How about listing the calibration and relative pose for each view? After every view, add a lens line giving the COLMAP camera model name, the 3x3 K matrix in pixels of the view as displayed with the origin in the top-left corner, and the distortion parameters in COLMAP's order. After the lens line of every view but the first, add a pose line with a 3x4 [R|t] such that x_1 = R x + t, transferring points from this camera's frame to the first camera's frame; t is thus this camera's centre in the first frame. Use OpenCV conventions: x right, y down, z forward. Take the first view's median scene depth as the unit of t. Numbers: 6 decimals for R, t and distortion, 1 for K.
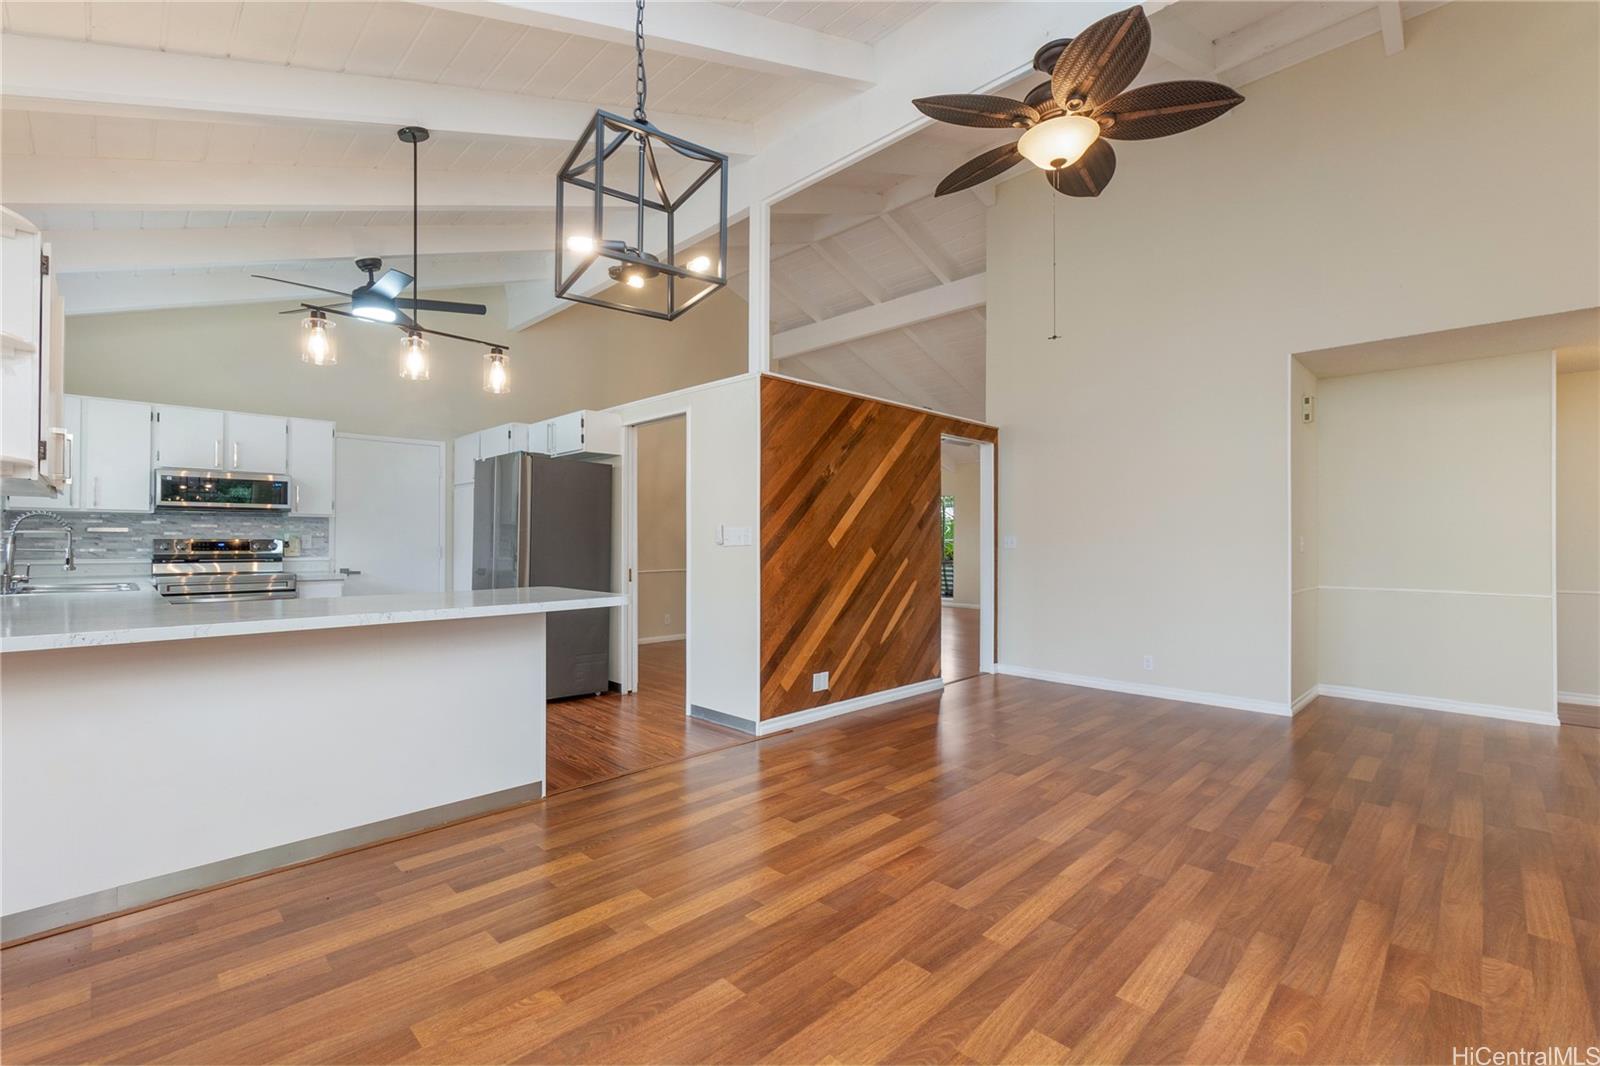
lens RADIAL K [[689.7, 0, 782.9], [0, 689.7, 531.0], [0, 0, 1]] dist [-0.003819, 0.001817]
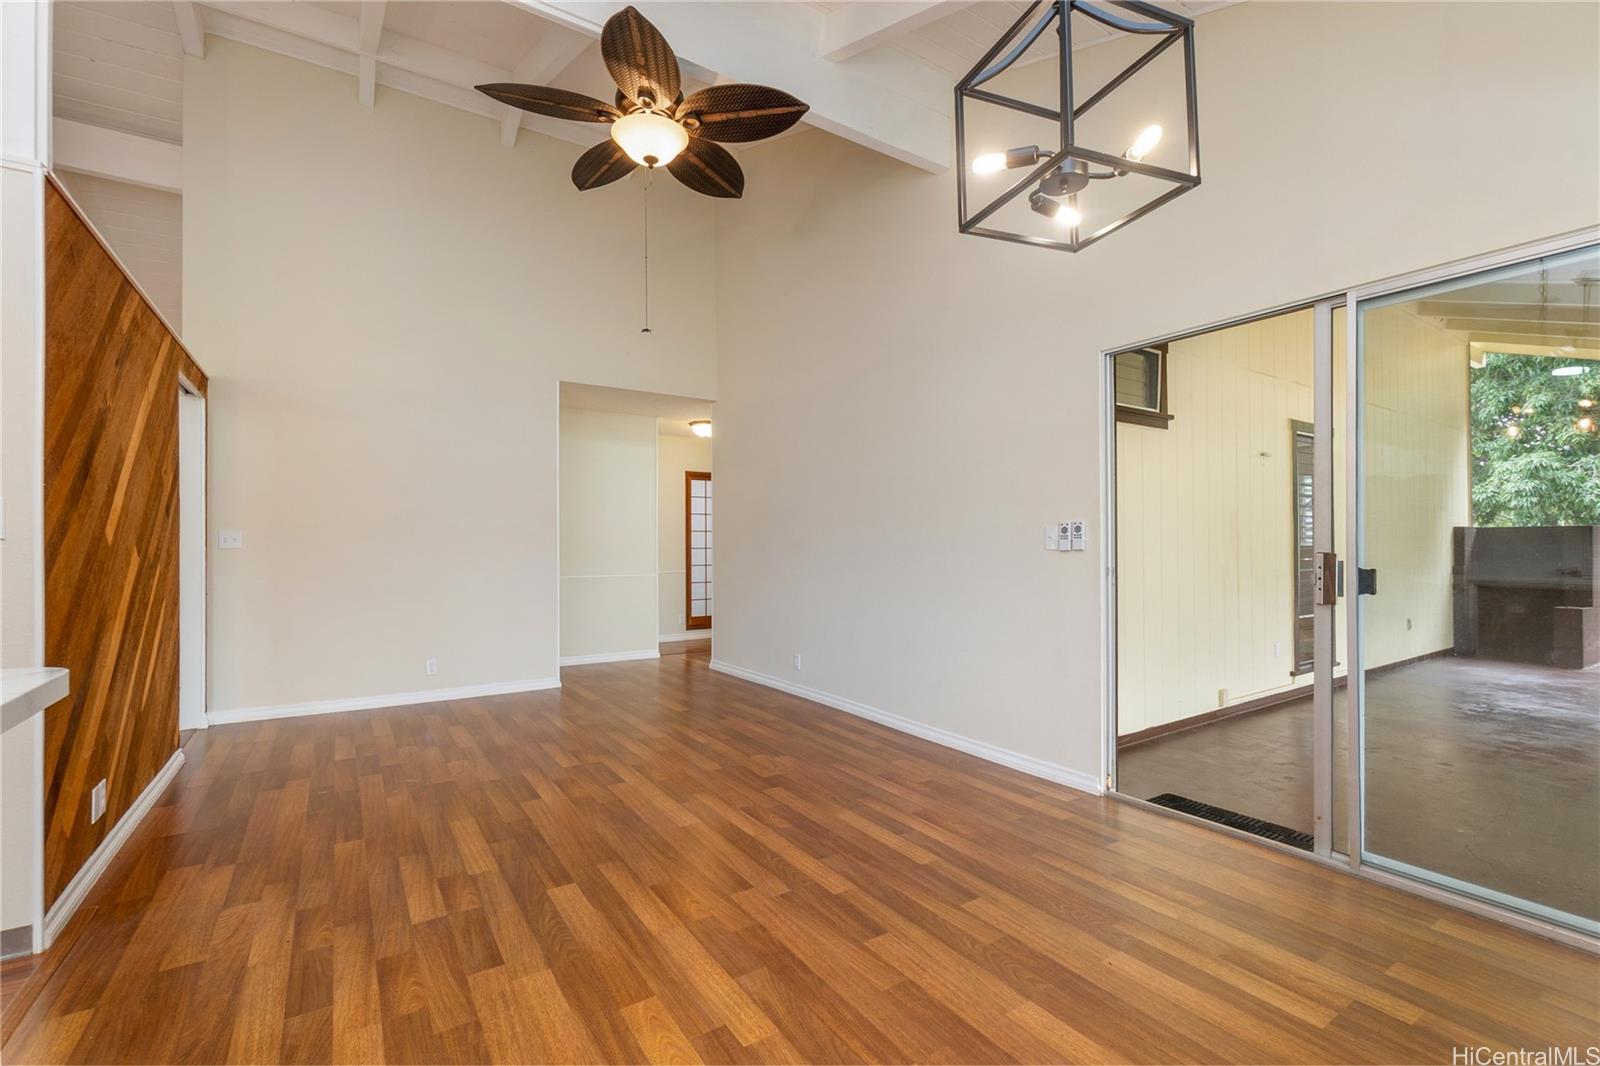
lens RADIAL K [[689.7, 0, 784.1], [0, 689.7, 542.8], [0, 0, 1]] dist [-0.003819, 0.001817]
pose [[0.205618, 0.000521, 0.978632, -0.543629], [-0.012927, 0.999914, 0.002183, 0.020389], [-0.978547, -0.013099, 0.205607, 0.590181]]
